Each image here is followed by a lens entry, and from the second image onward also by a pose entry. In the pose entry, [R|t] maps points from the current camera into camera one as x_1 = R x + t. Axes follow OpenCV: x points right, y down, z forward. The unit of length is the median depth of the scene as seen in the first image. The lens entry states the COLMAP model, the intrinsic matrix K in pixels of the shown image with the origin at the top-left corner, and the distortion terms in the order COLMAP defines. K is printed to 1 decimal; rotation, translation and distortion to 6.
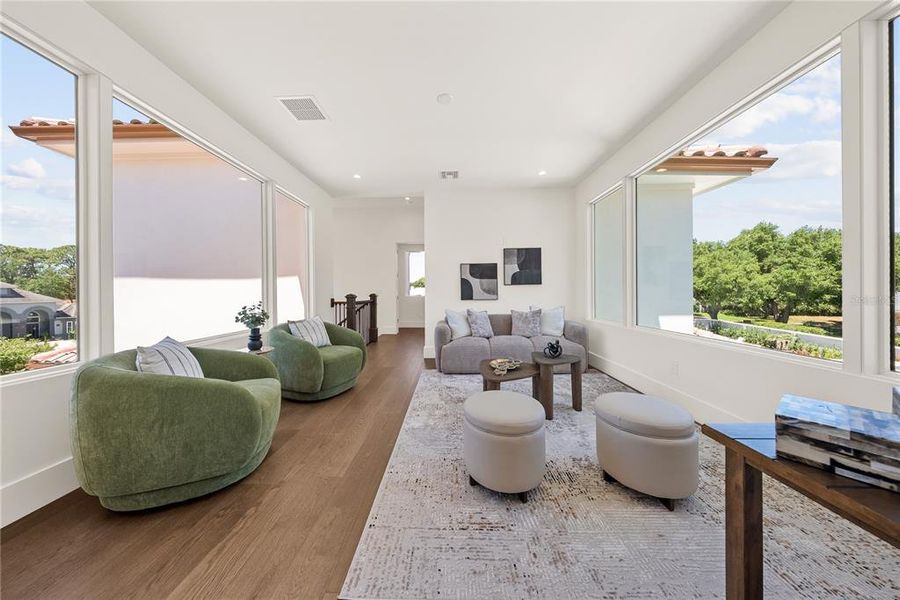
lens RADIAL K [[272.2, 0, 447.8], [0, 272.2, 297.0], [0, 0, 1]] dist [0.000035, -0.000128]
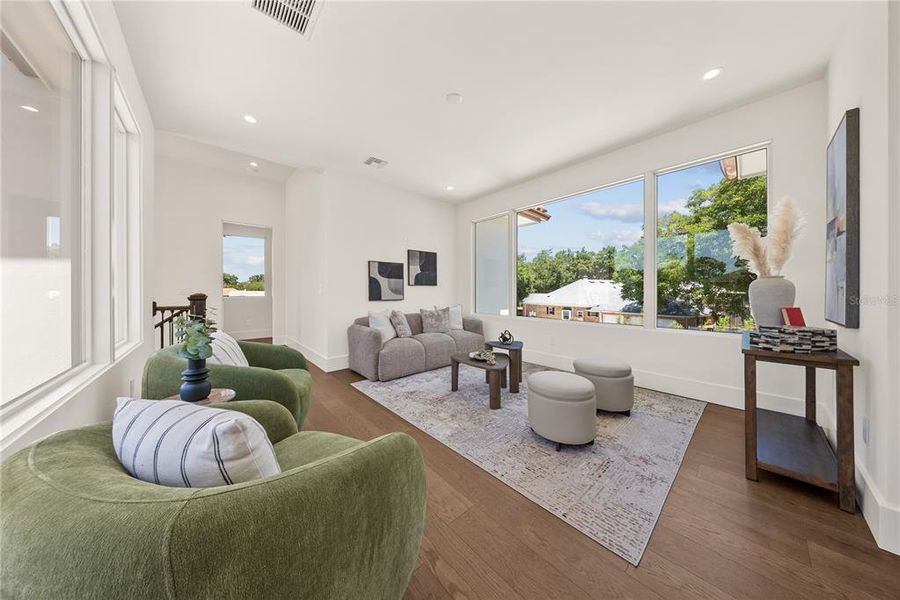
lens RADIAL K [[267.5, 0, 452.9], [0, 267.5, 297.3], [0, 0, 1]] dist [-0.000808, -0.000043]
pose [[0.733914, -0.006779, 0.679208, -0.356875], [0.007530, 0.999970, 0.001843, 0.000732], [-0.679200, 0.003761, 0.733943, 0.149421]]
